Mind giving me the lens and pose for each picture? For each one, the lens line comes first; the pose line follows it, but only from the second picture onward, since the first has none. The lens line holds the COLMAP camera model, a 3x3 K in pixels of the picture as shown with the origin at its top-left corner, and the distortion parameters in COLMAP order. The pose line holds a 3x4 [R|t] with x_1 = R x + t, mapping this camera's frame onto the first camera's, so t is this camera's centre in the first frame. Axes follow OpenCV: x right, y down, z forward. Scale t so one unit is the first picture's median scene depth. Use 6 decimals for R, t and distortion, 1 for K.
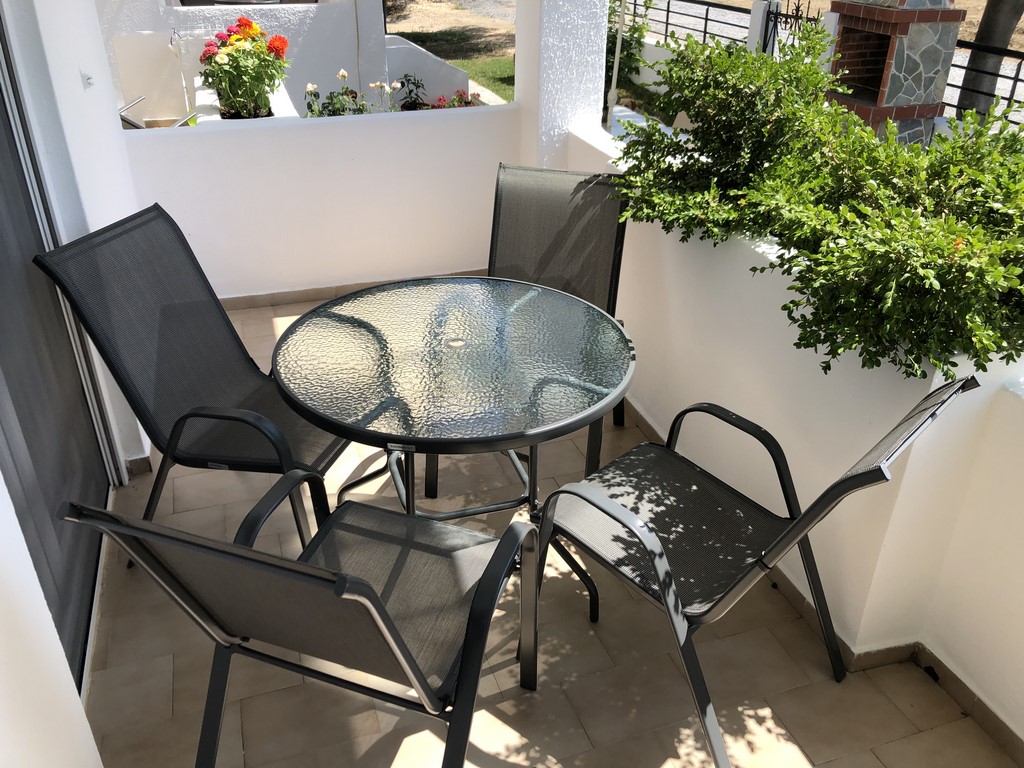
lens RADIAL K [[863.8, 0, 510.6], [0, 863.8, 375.1], [0, 0, 1]] dist [-0.003859, 0.064035]
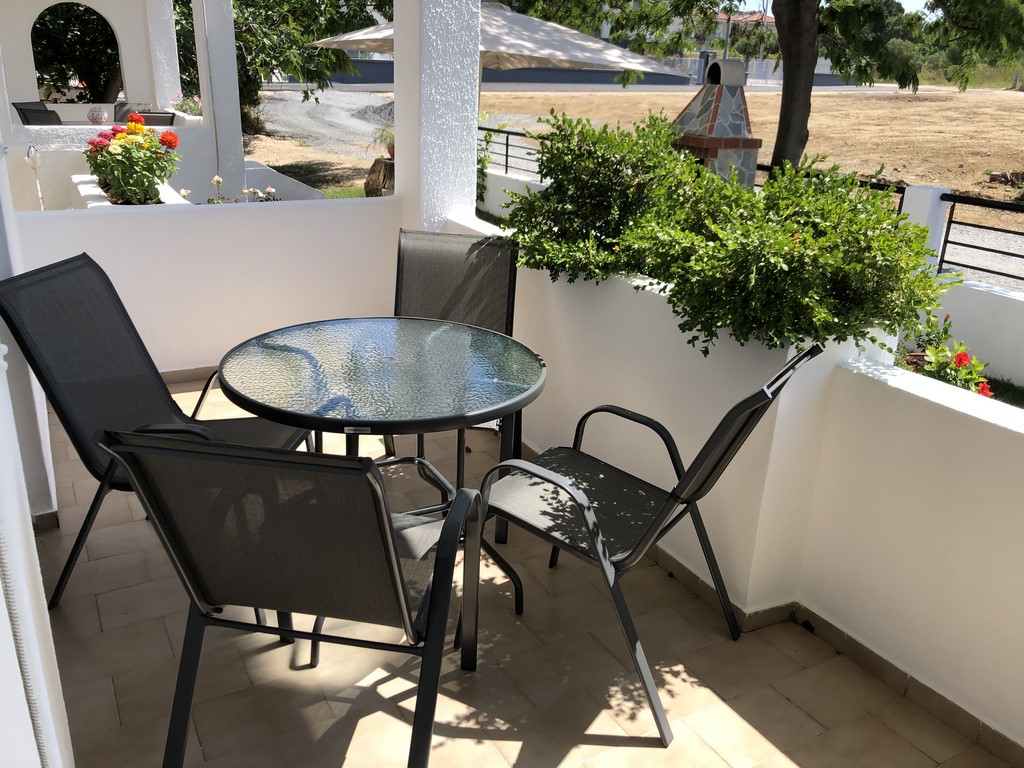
lens RADIAL K [[868.2, 0, 511.9], [0, 868.2, 380.1], [0, 0, 1]] dist [0.052054, -0.060163]
pose [[0.982399, -0.032945, 0.183864, -0.110154], [0.060648, 0.987253, -0.147148, 0.161158], [-0.176673, 0.155709, 0.971875, -0.122071]]
